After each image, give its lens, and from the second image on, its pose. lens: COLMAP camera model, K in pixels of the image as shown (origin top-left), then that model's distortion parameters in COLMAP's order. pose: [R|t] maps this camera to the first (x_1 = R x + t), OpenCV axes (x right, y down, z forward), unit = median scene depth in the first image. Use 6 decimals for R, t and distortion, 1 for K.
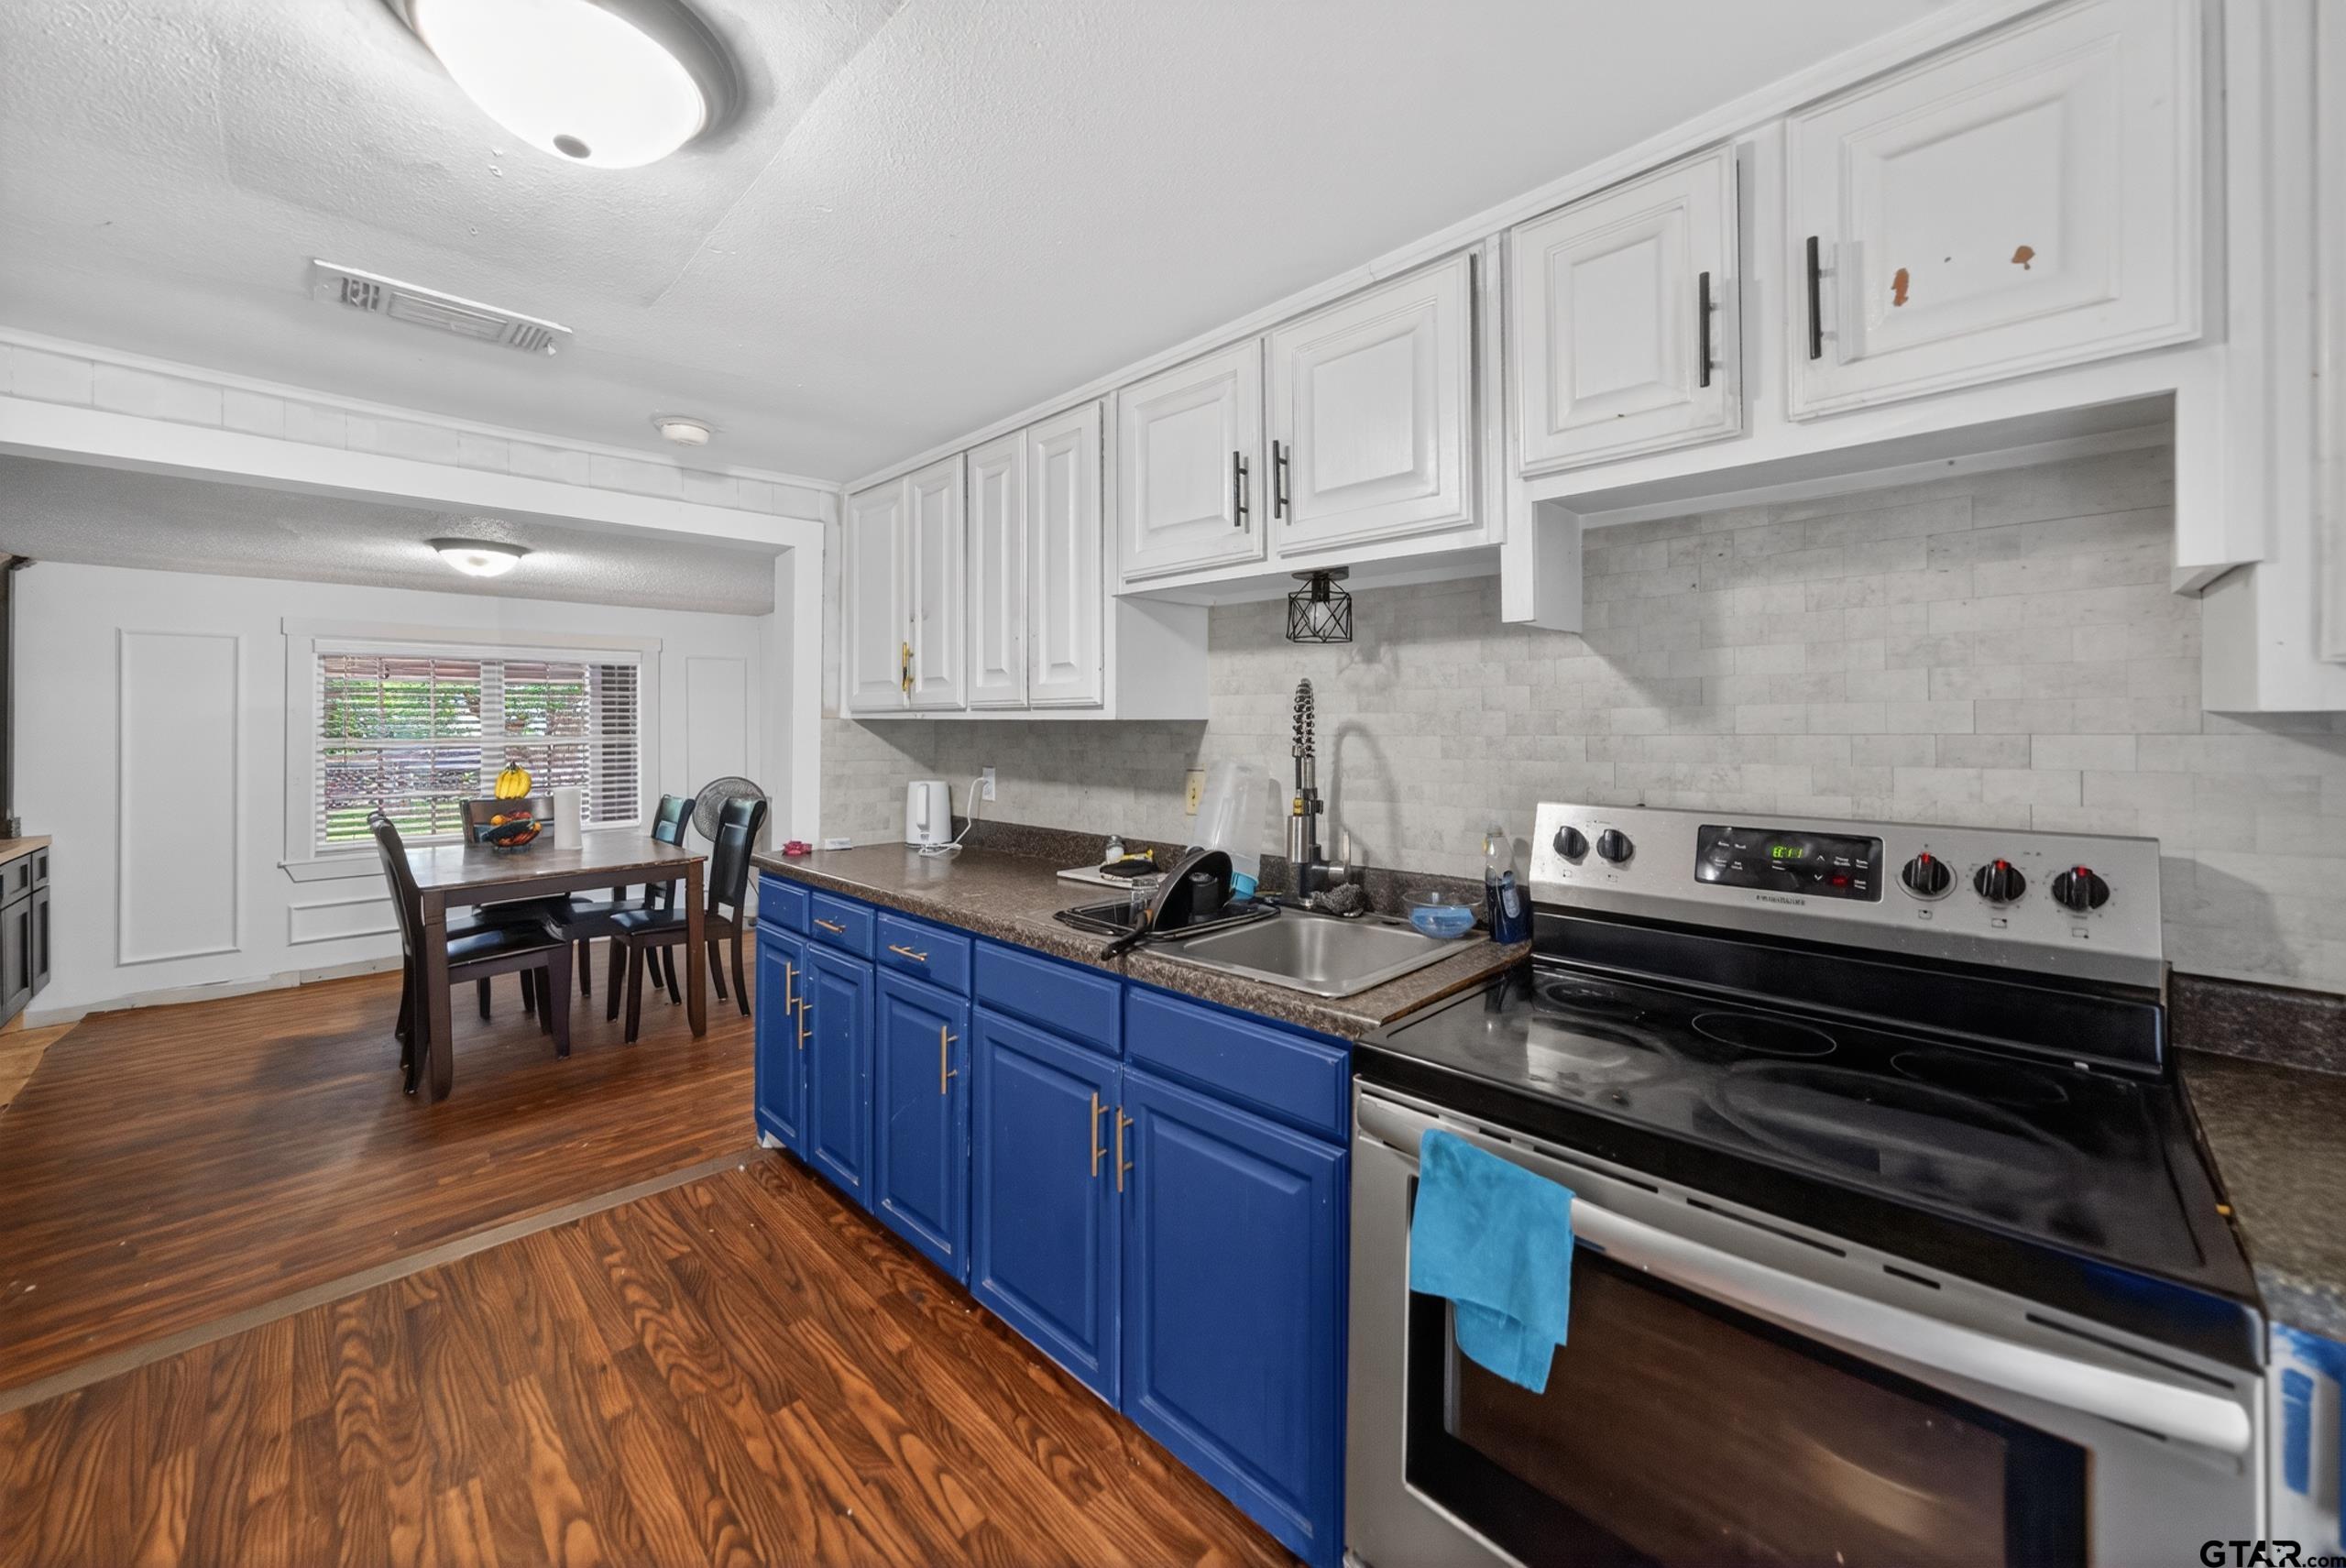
lens RADIAL K [[874.0, 0, 1180.3], [0, 874.0, 710.9], [0, 0, 1]] dist [-0.008765, 0.003108]
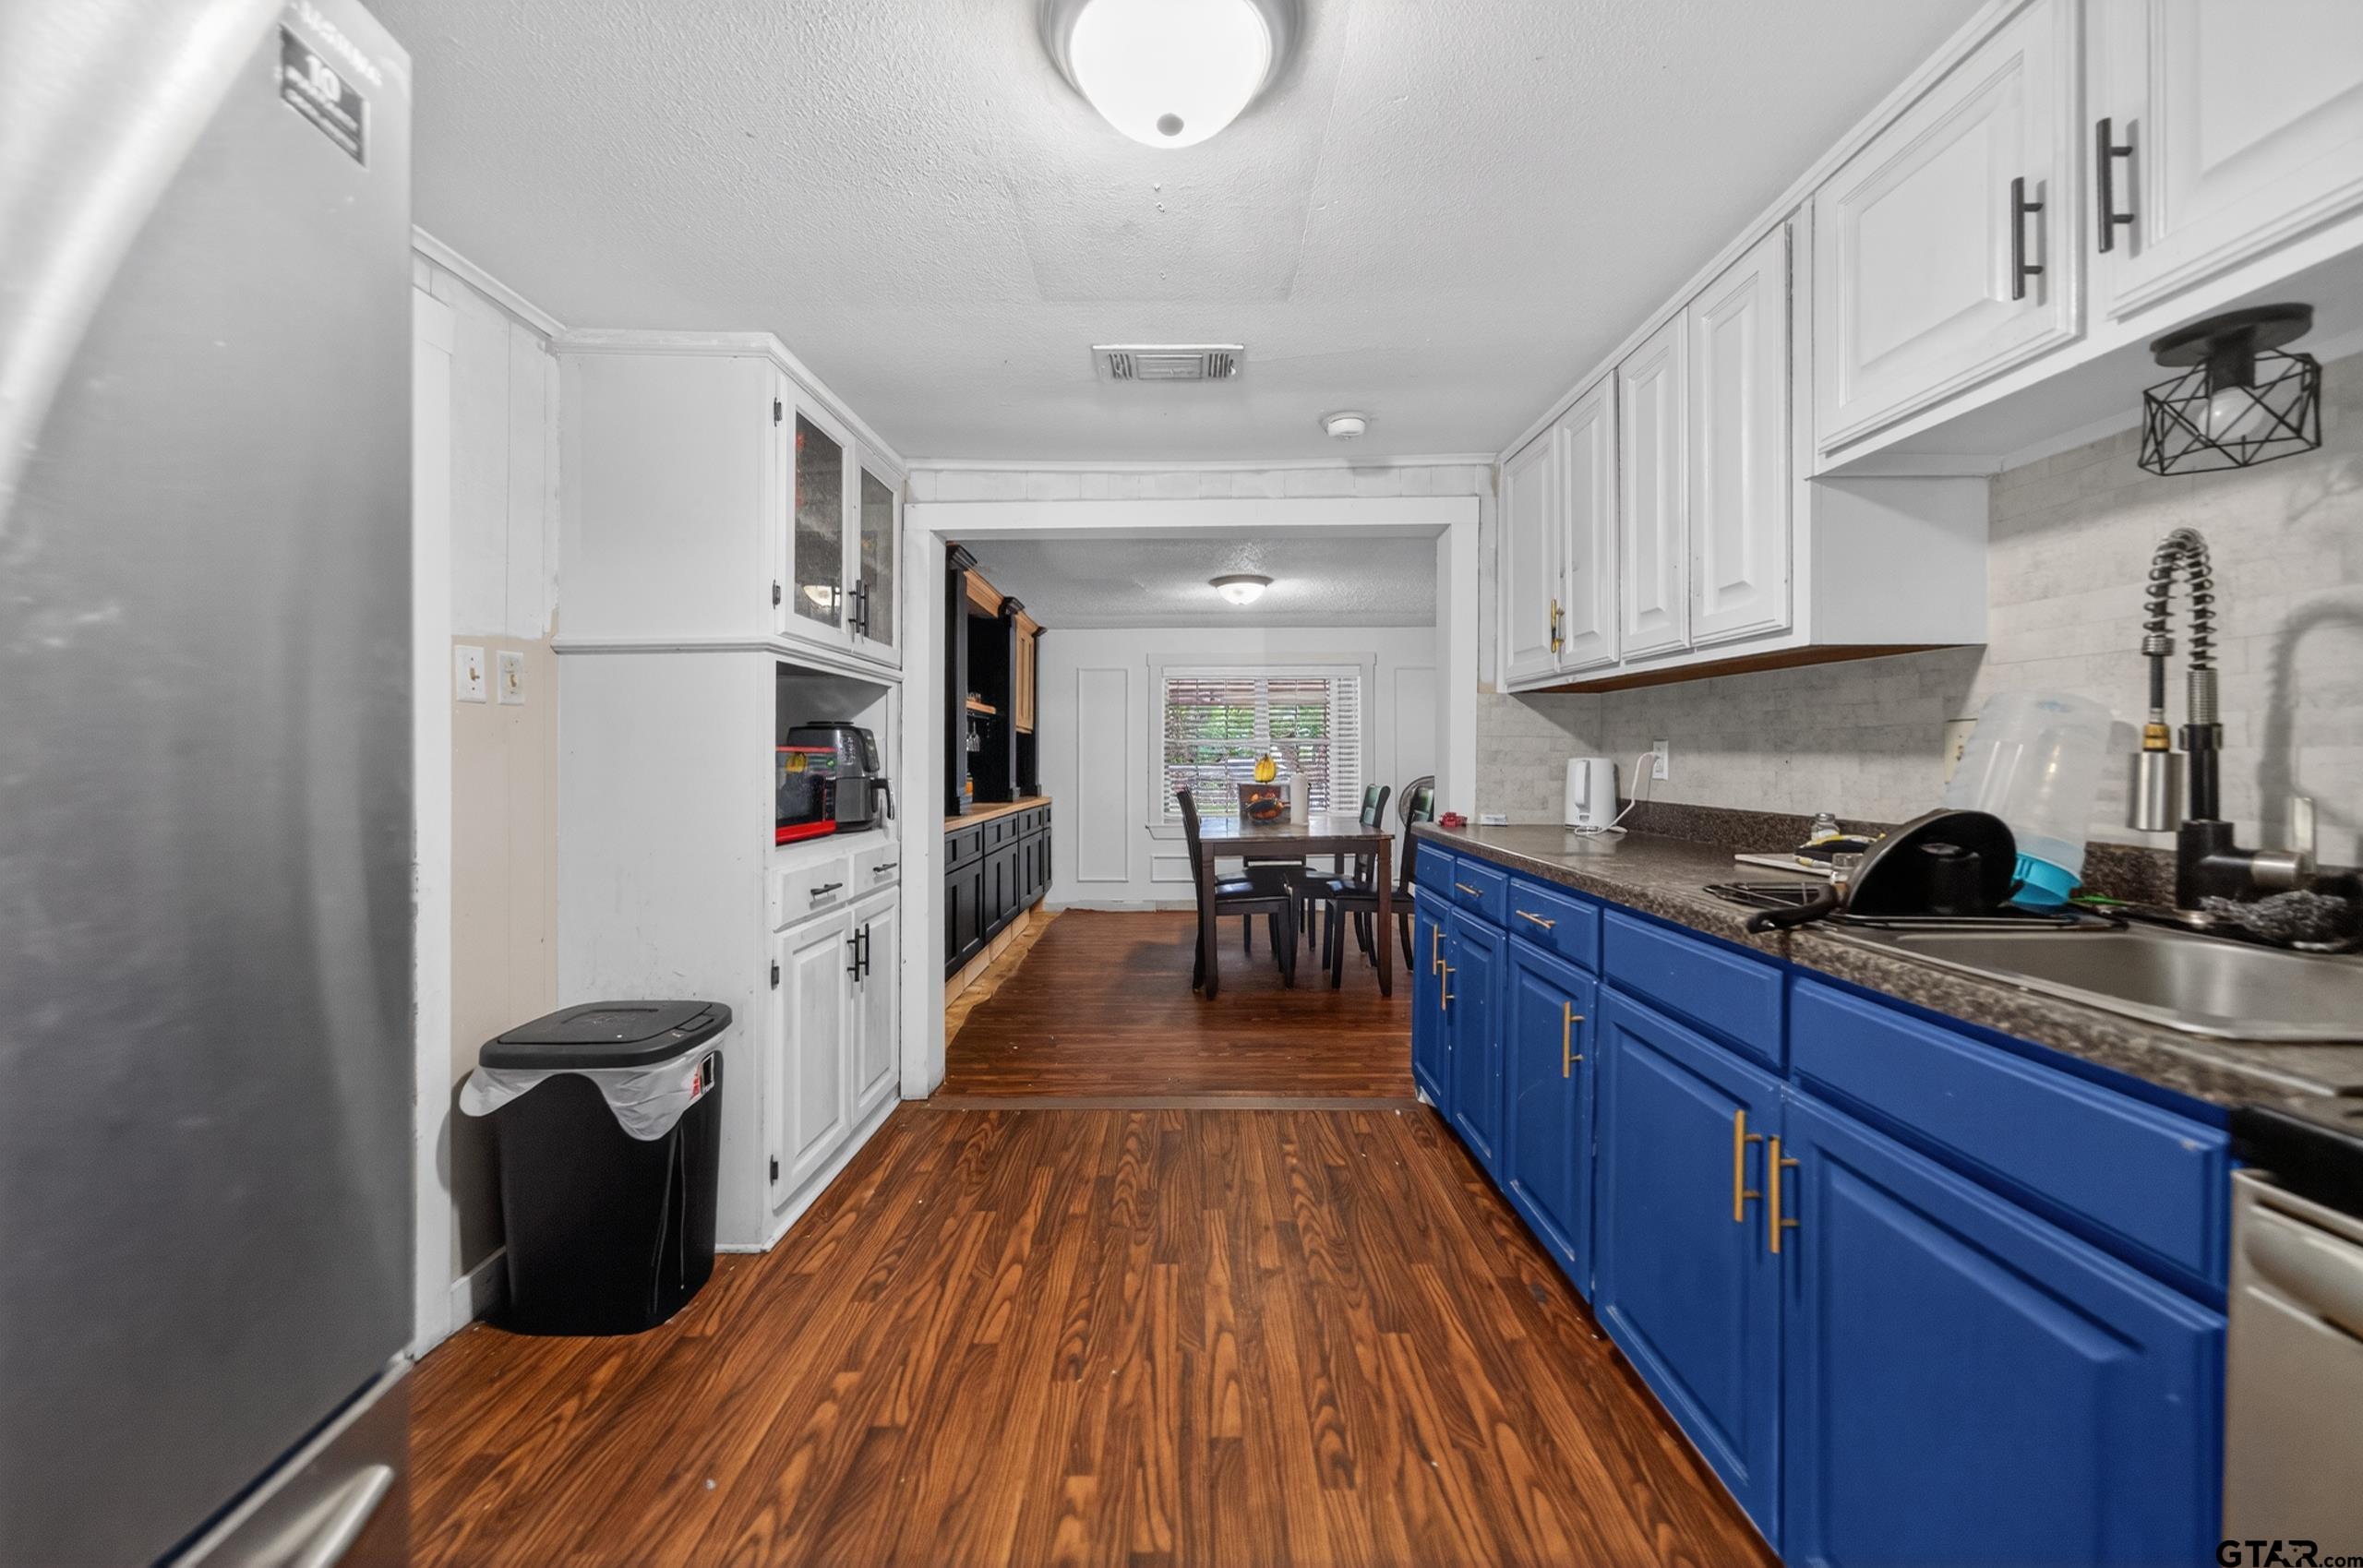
lens RADIAL K [[847.5, 0, 1187.5], [0, 847.5, 747.2], [0, 0, 1]] dist [-0.001267, 0.000106]
pose [[0.703340, 0.006301, -0.710826, 0.067942], [-0.003217, 0.999979, 0.005680, 0.097196], [0.710846, -0.001709, 0.703345, 0.116419]]
